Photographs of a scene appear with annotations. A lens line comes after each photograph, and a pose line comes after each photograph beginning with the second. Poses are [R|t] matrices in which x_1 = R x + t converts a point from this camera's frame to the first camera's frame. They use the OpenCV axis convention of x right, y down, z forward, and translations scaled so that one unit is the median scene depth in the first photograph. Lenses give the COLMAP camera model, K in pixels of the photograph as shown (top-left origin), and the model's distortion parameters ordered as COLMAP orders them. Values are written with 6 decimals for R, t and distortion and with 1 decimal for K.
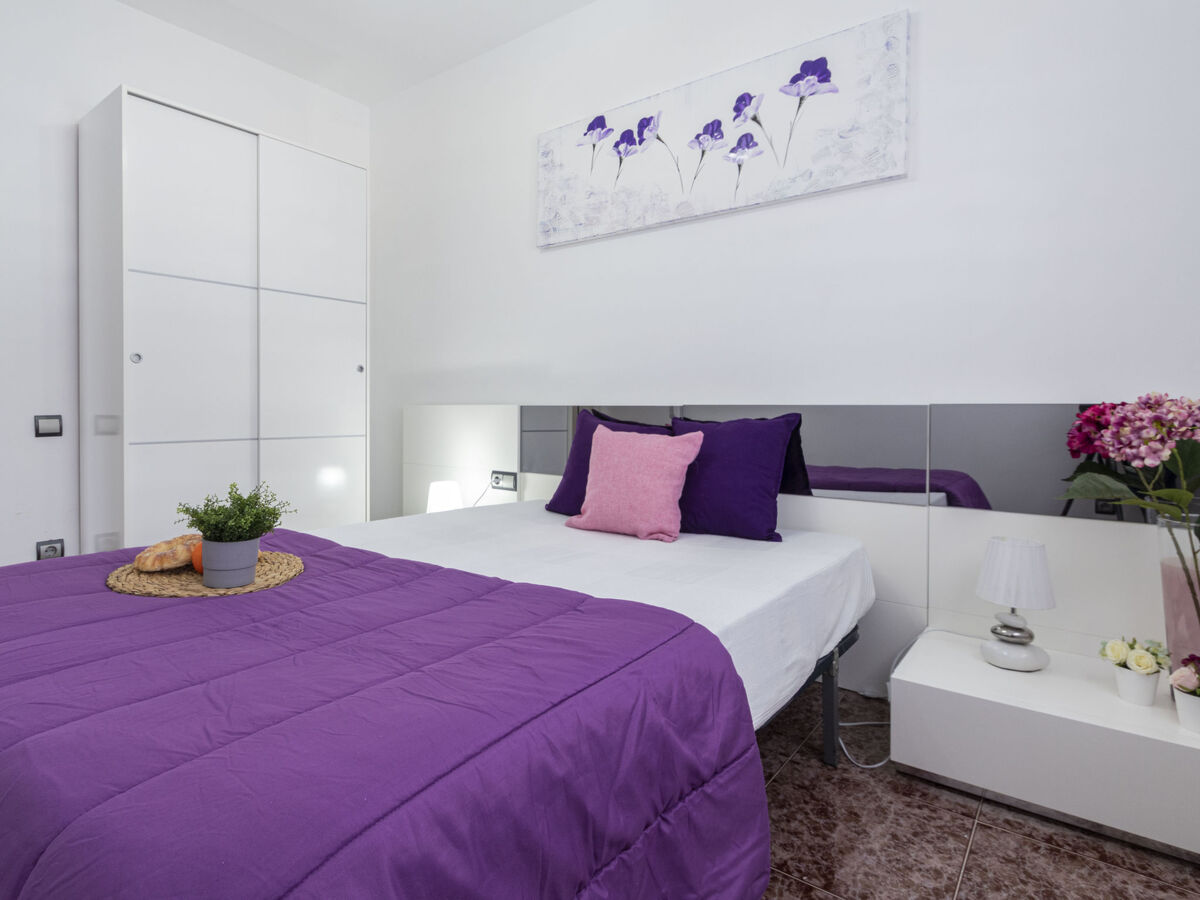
lens RADIAL K [[632.4, 0, 600.0], [0, 632.4, 450.0], [0, 0, 1]] dist [-0.001453, -0.002825]
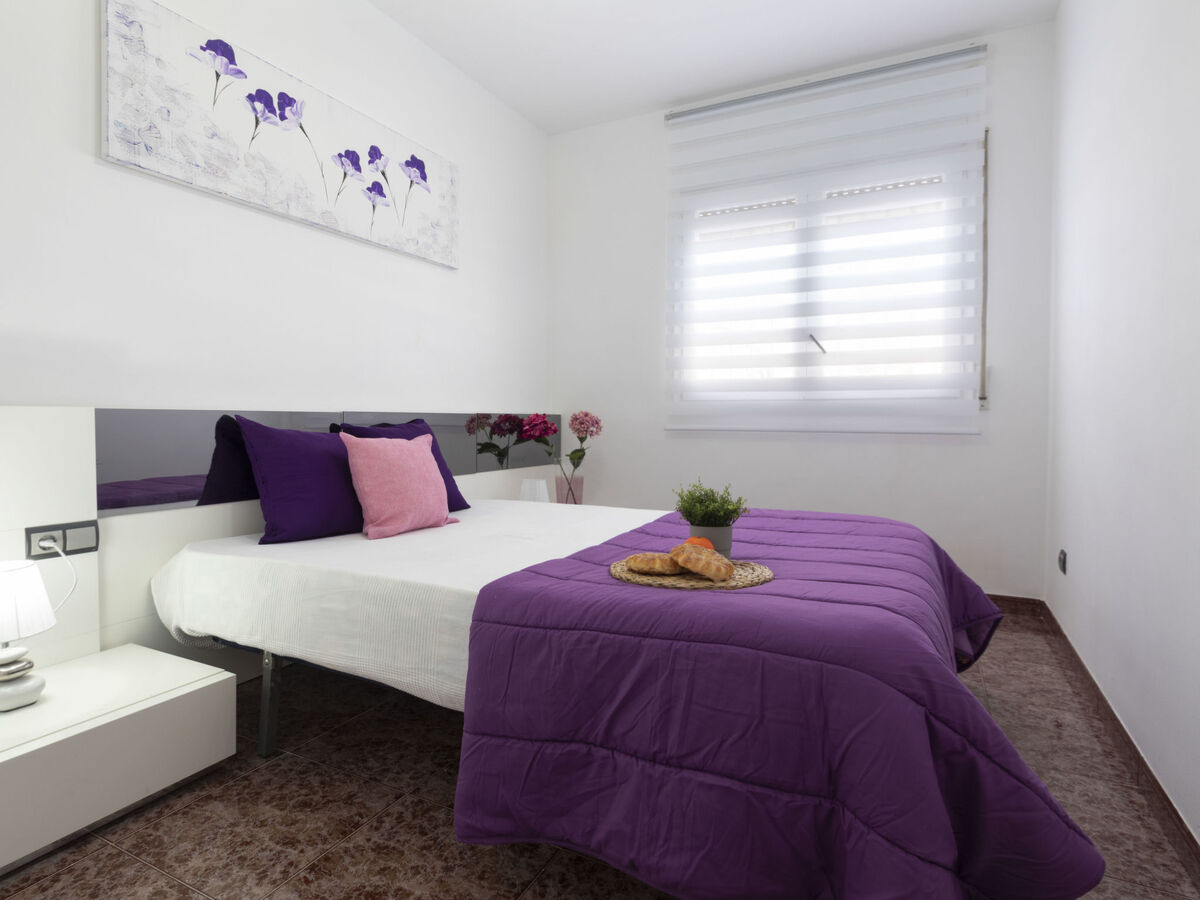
lens RADIAL K [[632.4, 0, 600.0], [0, 632.4, 450.0], [0, 0, 1]] dist [-0.001453, -0.002825]
pose [[-0.163481, -0.045356, 0.985503, -0.883480], [0.072399, 0.995697, 0.057835, -0.043505], [-0.983886, 0.080804, -0.159494, 0.729322]]
